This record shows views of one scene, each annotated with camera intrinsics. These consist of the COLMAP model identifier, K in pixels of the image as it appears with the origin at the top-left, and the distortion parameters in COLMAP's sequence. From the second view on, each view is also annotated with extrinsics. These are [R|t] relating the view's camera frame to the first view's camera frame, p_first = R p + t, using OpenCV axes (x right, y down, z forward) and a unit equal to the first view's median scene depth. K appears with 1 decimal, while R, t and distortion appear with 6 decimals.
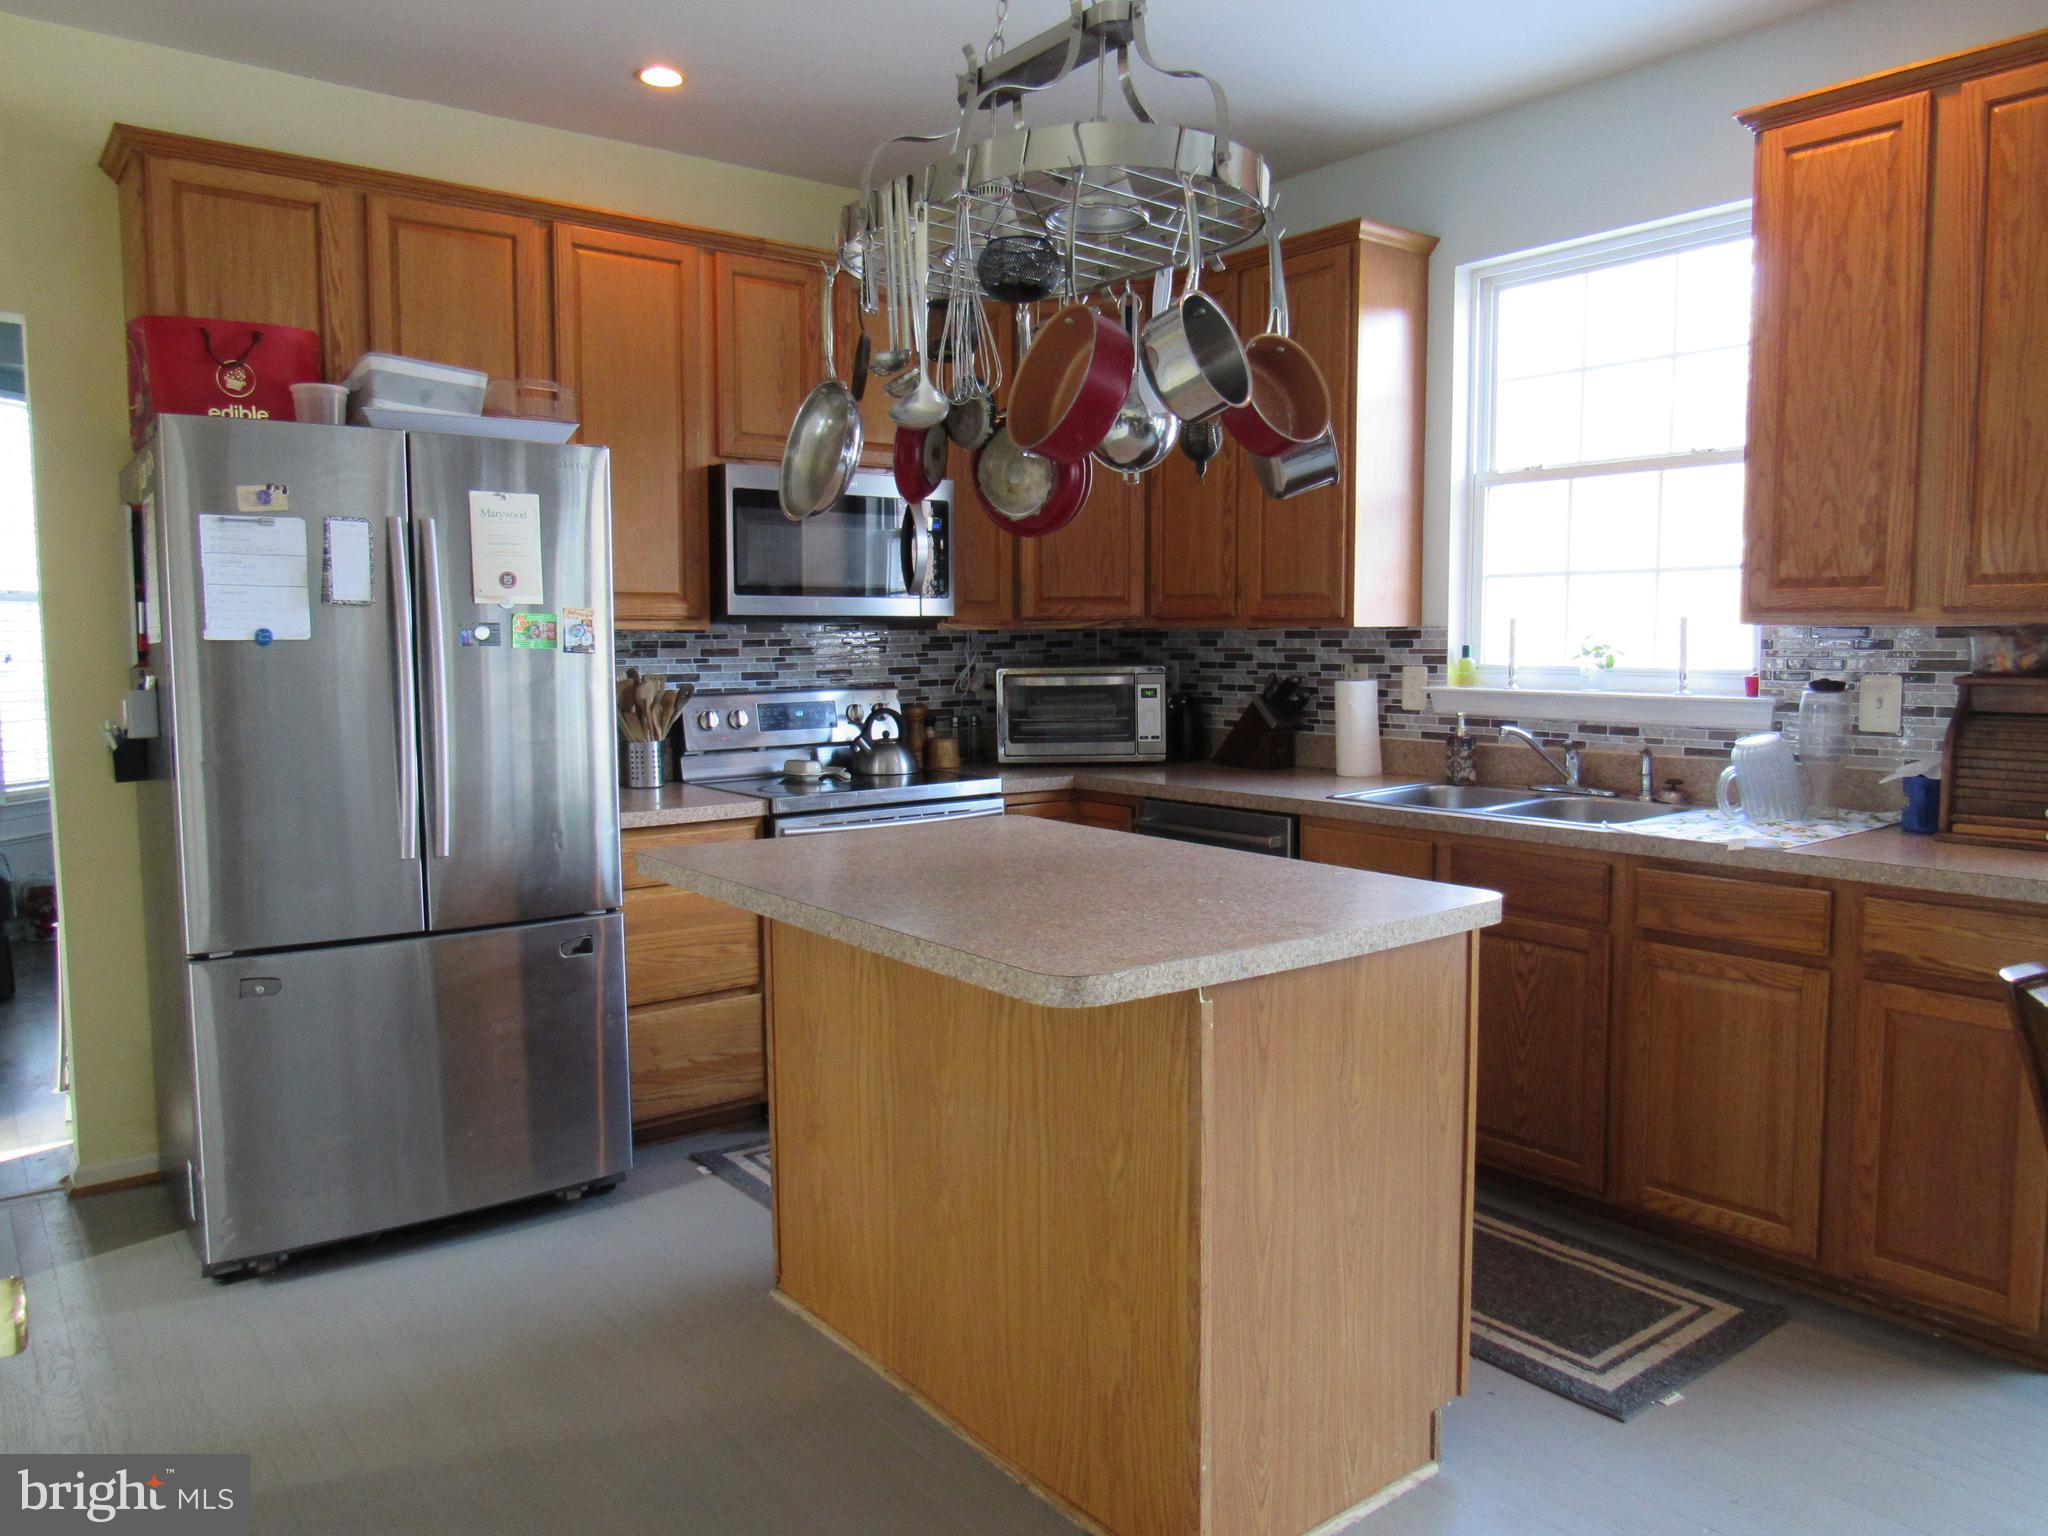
lens RADIAL K [[1468.8, 0, 1017.6], [0, 1468.8, 766.3], [0, 0, 1]] dist [-0.020325, -0.000861]
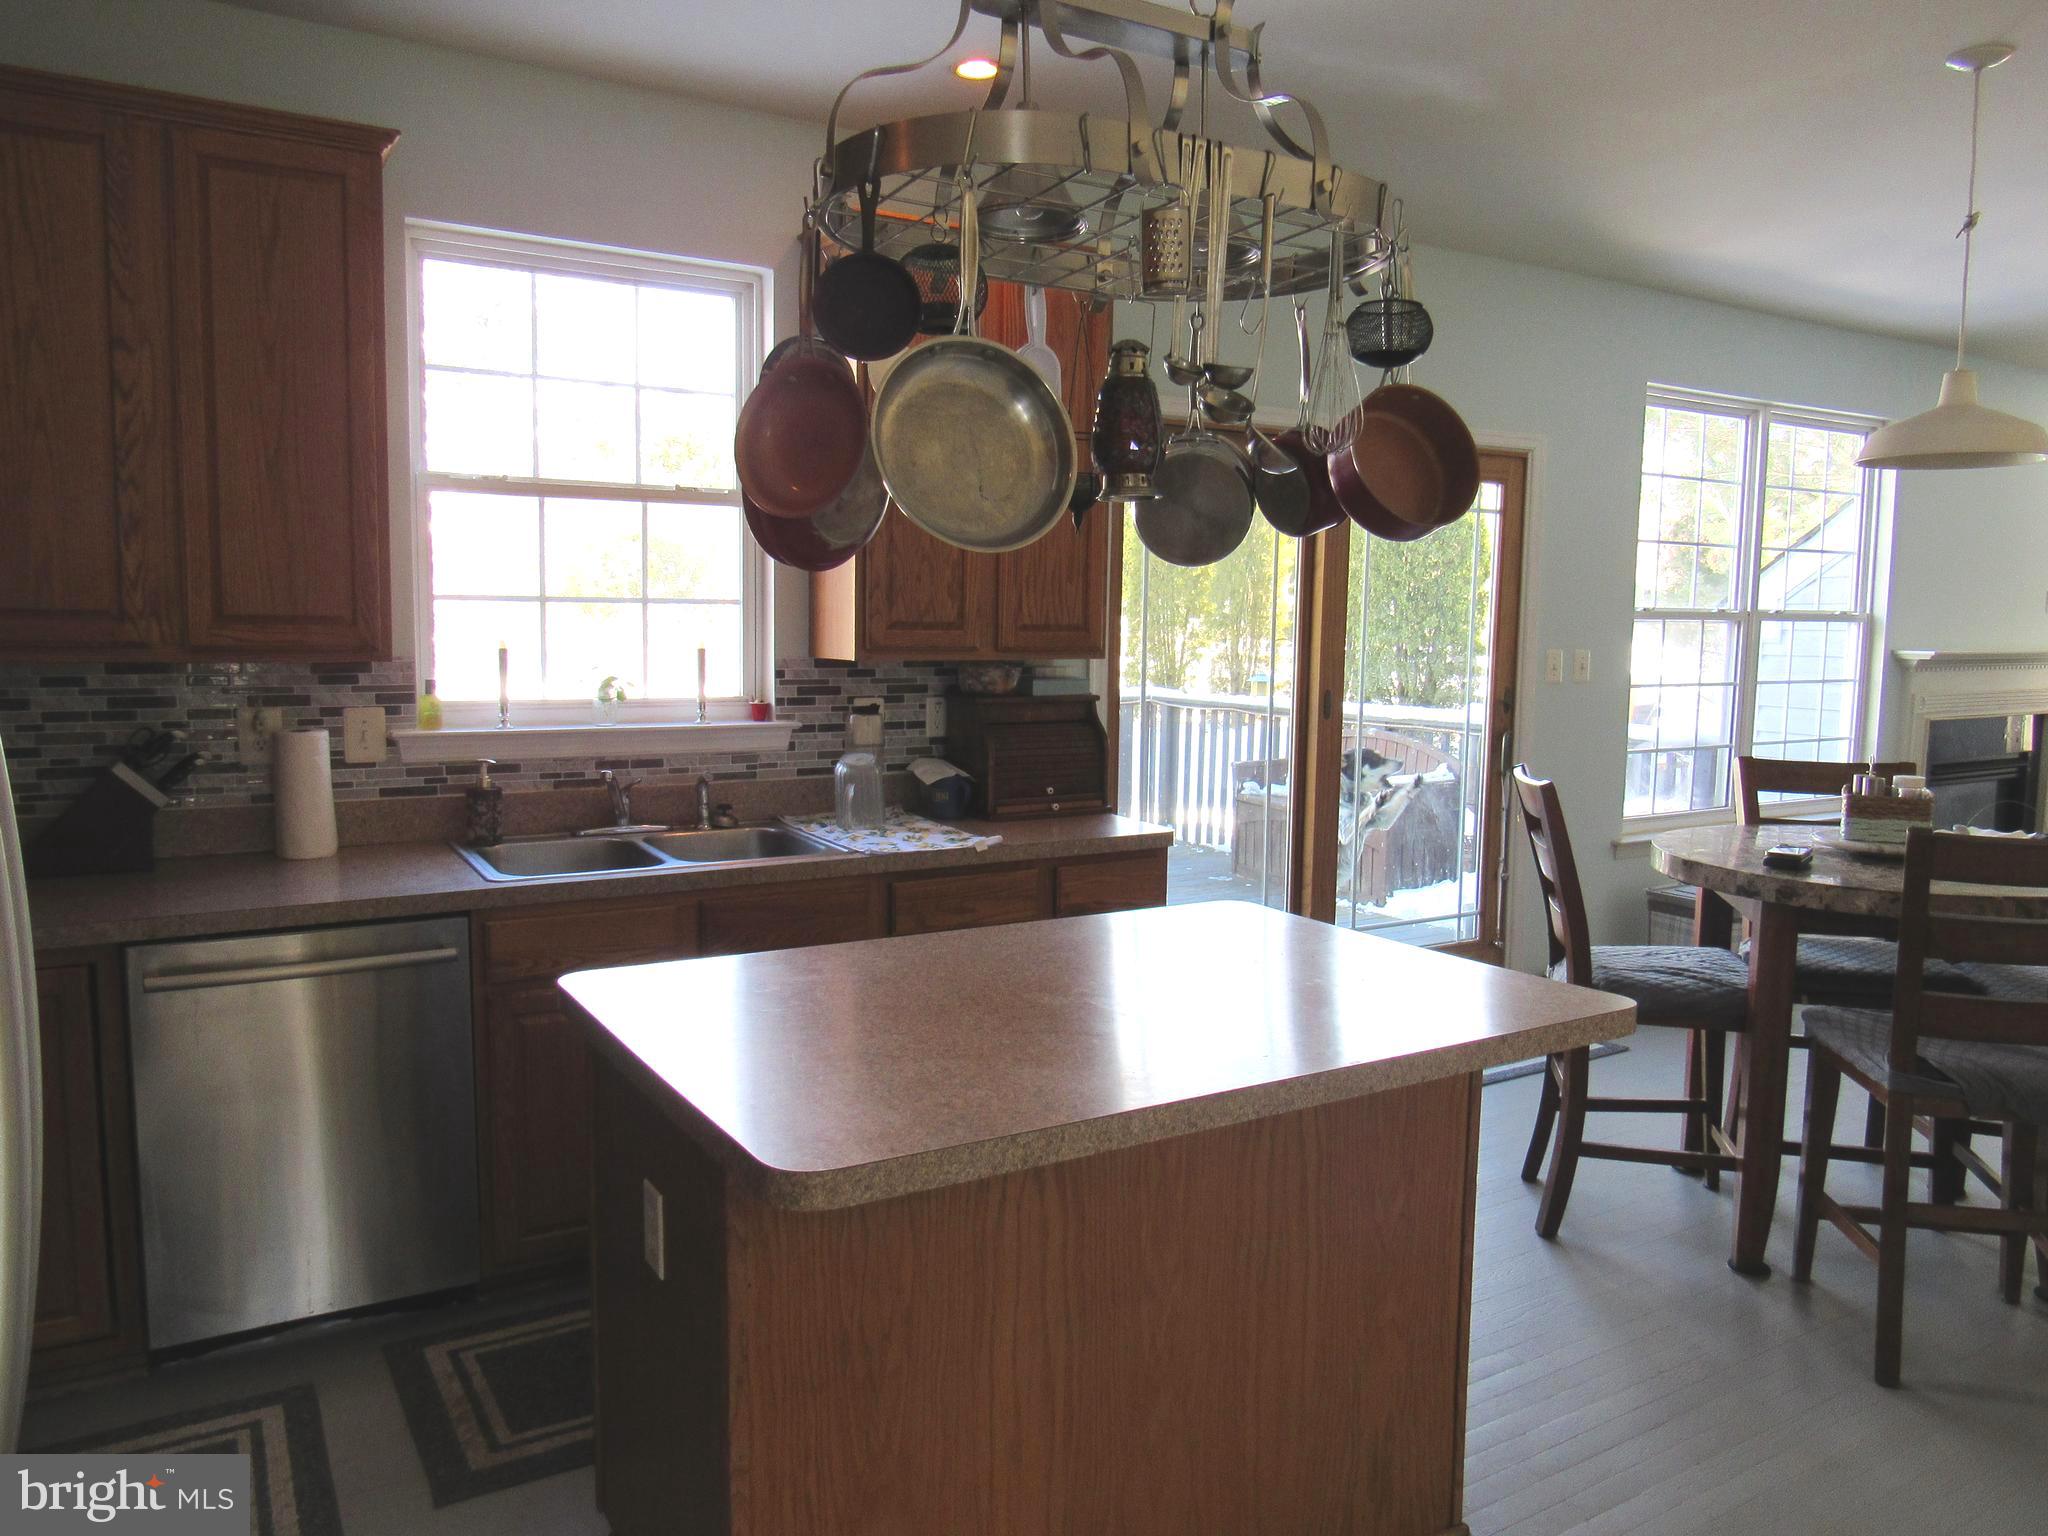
lens RADIAL K [[1516.5, 0, 1024.0], [0, 1516.5, 768.0], [0, 0, 1]] dist [-0.005809, -0.000940]
pose [[0.085570, -0.095450, 0.991749, -0.534580], [0.074612, 0.993219, 0.089154, -0.086233], [-0.993535, 0.066368, 0.092111, 0.604949]]
